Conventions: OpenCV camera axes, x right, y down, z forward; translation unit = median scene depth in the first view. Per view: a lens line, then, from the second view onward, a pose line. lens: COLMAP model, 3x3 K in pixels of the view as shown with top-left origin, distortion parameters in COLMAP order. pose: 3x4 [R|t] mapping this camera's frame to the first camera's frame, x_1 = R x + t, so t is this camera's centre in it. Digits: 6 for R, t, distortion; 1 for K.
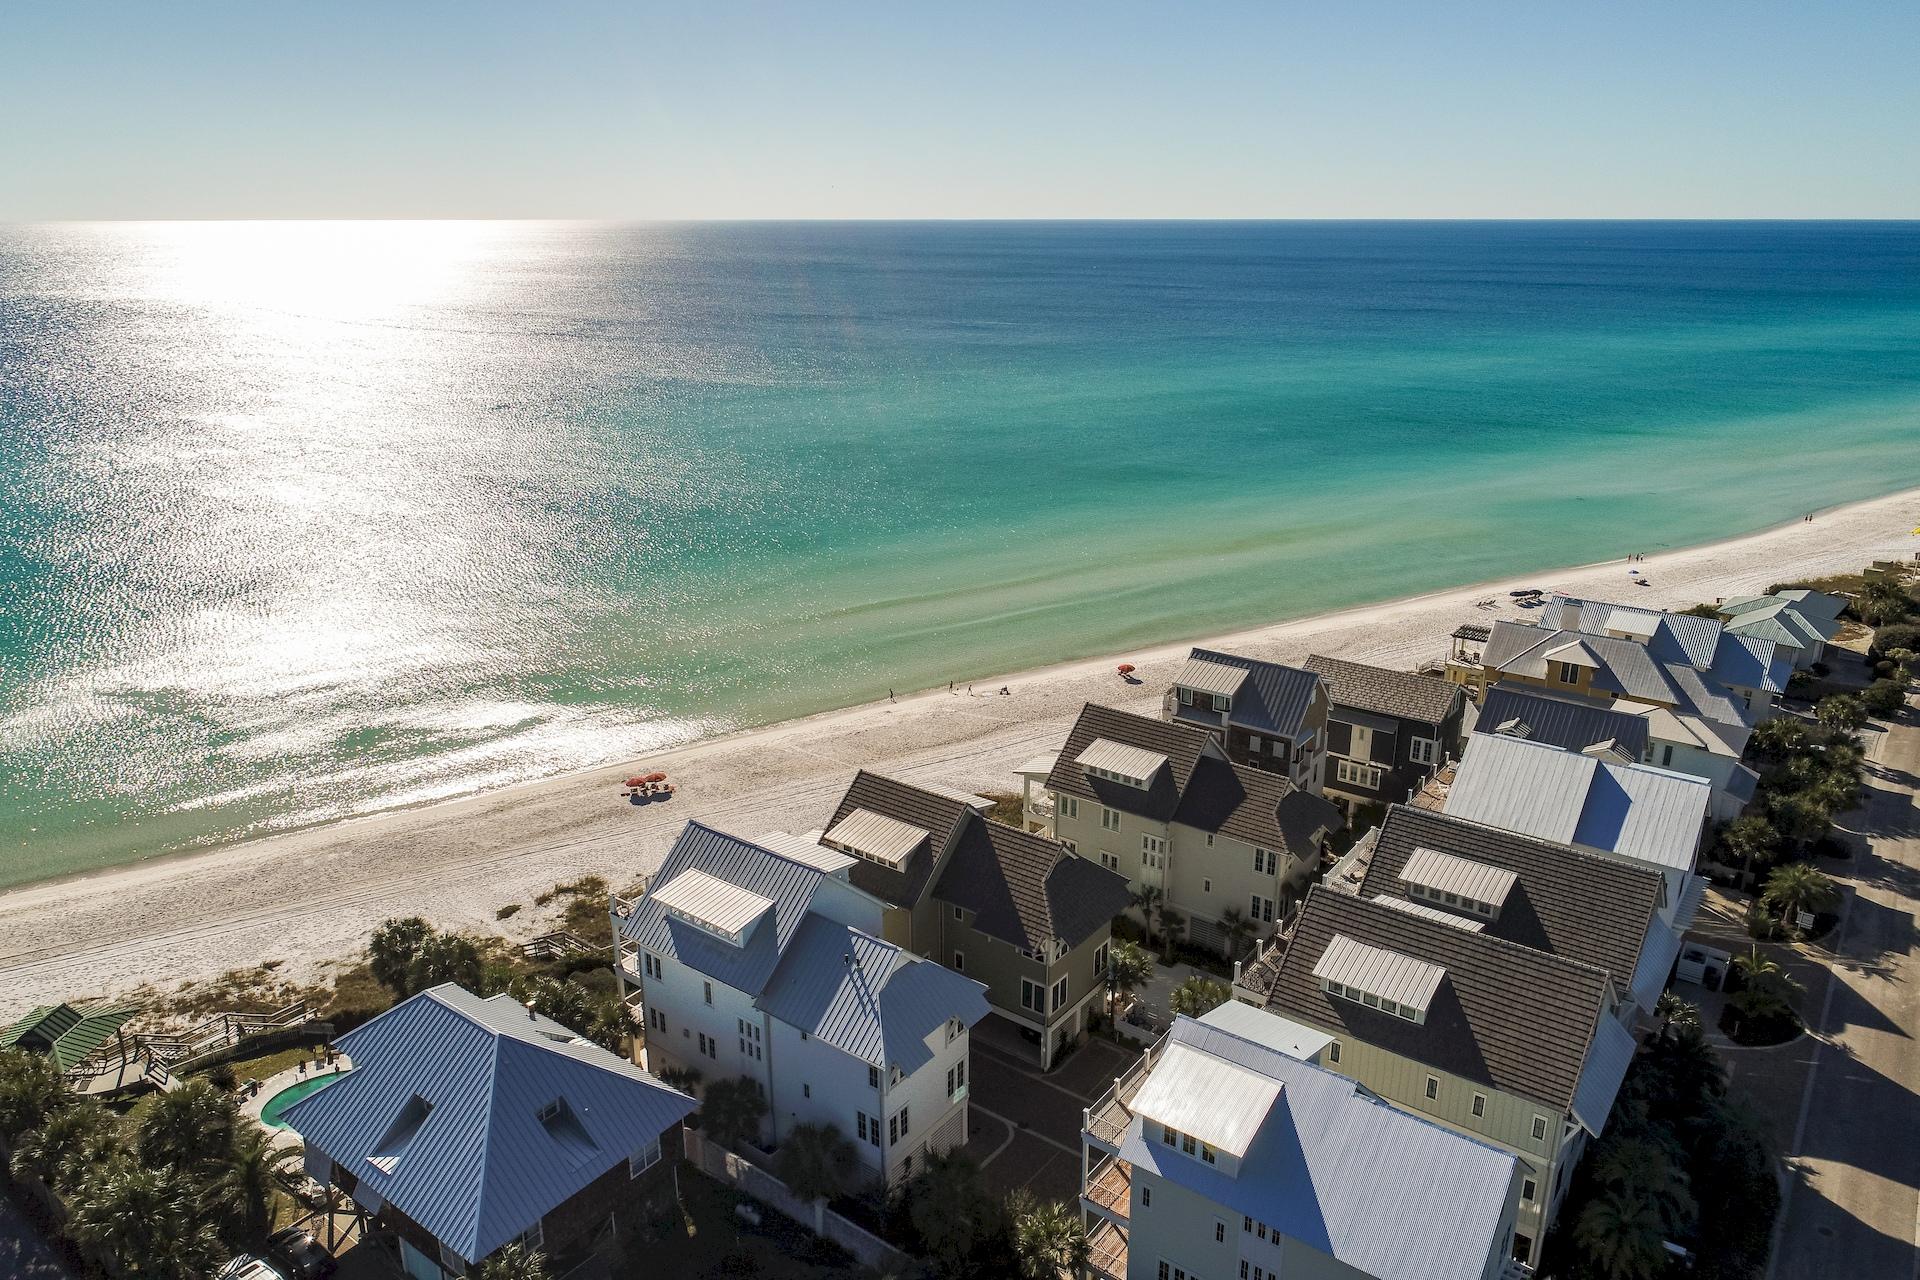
lens RADIAL K [[1268.3, 0, 960.7], [0, 1268.3, 640.5], [0, 0, 1]] dist [-0.007611, -0.004481]
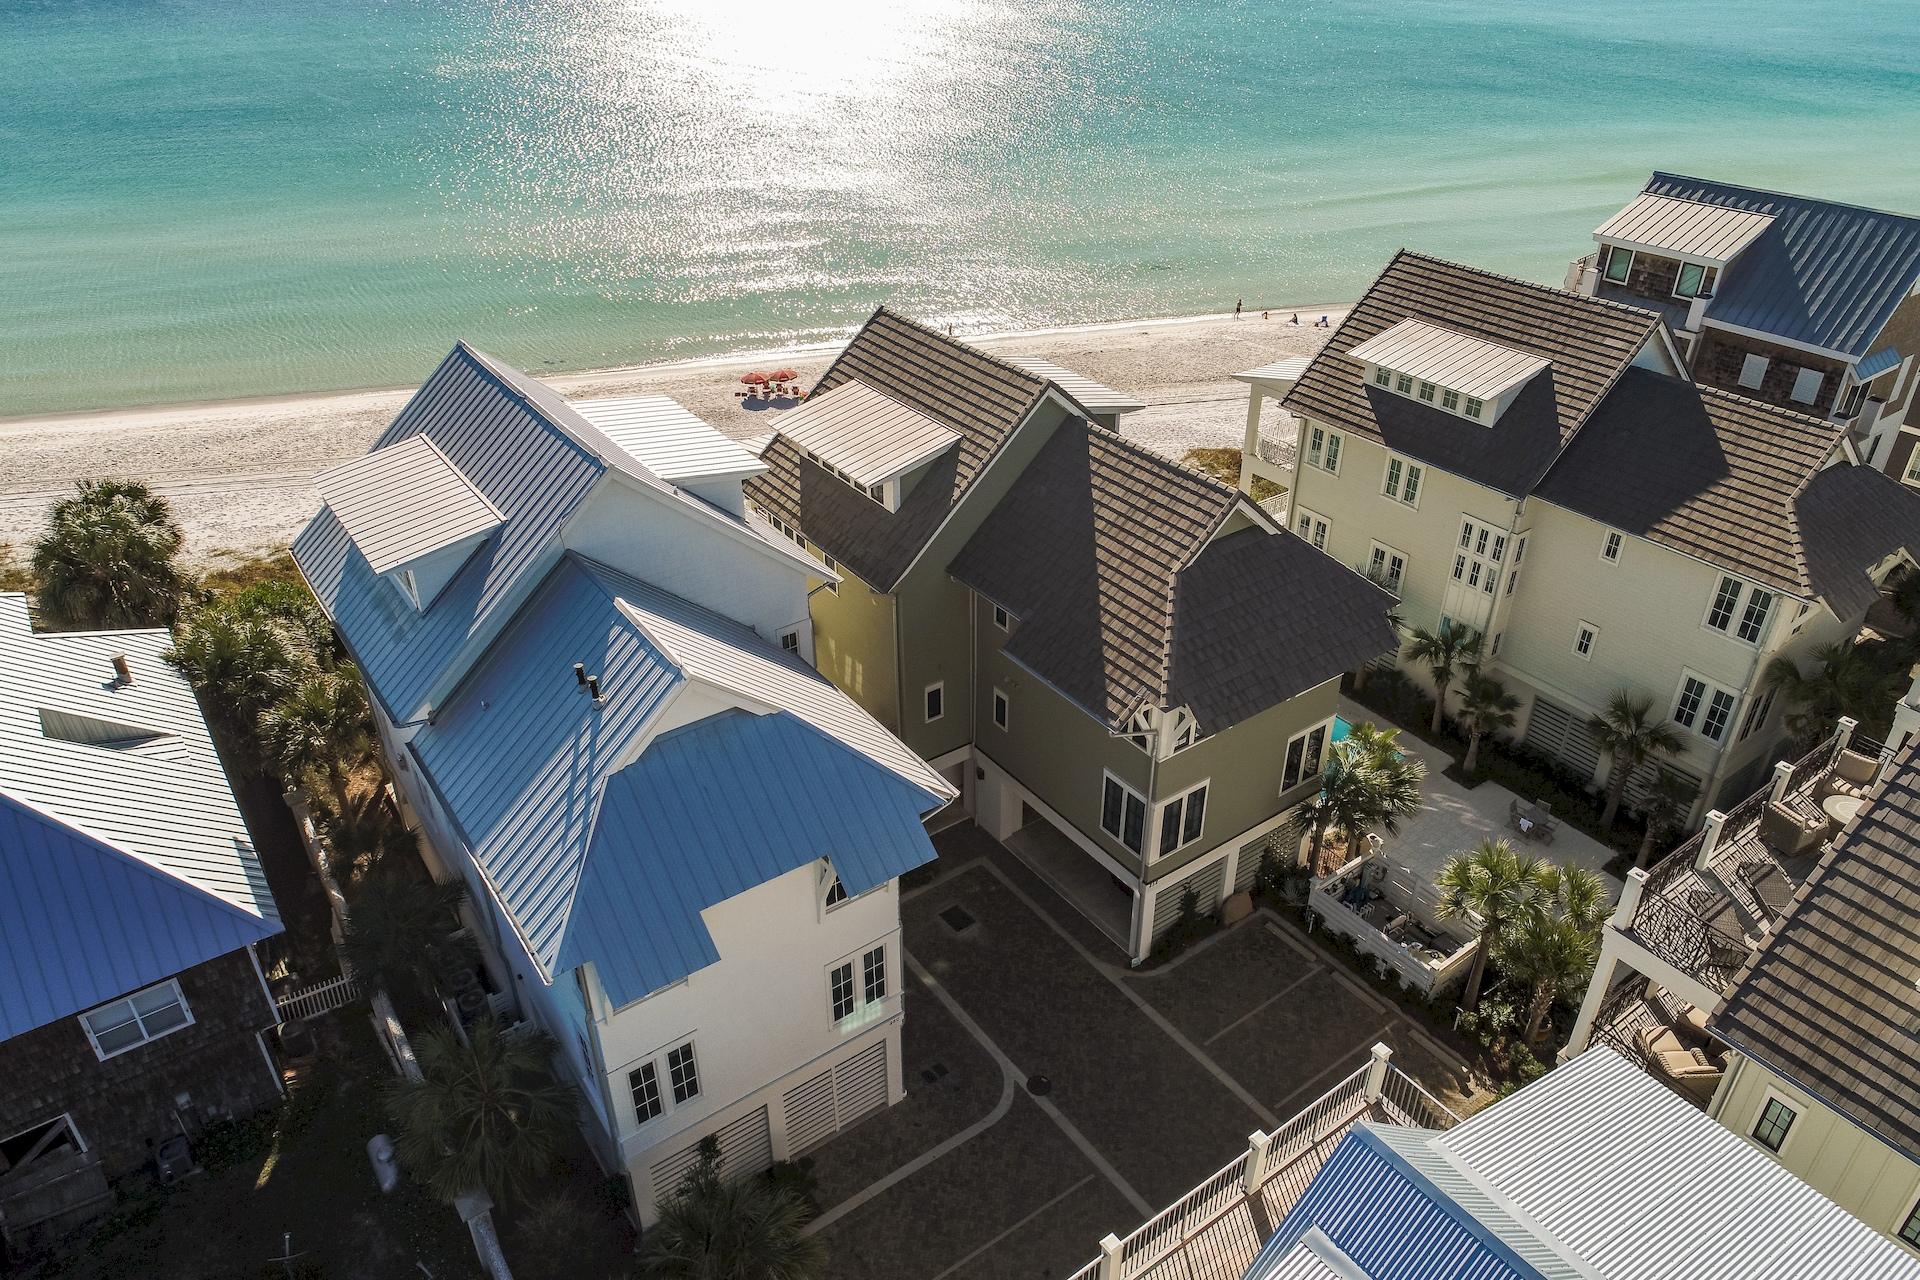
lens RADIAL K [[1280.0, 0, 950.2], [0, 1280.0, 636.9], [0, 0, 1]] dist [-0.007186, -0.003668]
pose [[0.953105, 0.155142, -0.259849, 0.094730], [-0.089199, 0.964474, 0.248664, 0.097064], [0.289196, -0.213825, 0.933083, 0.499128]]
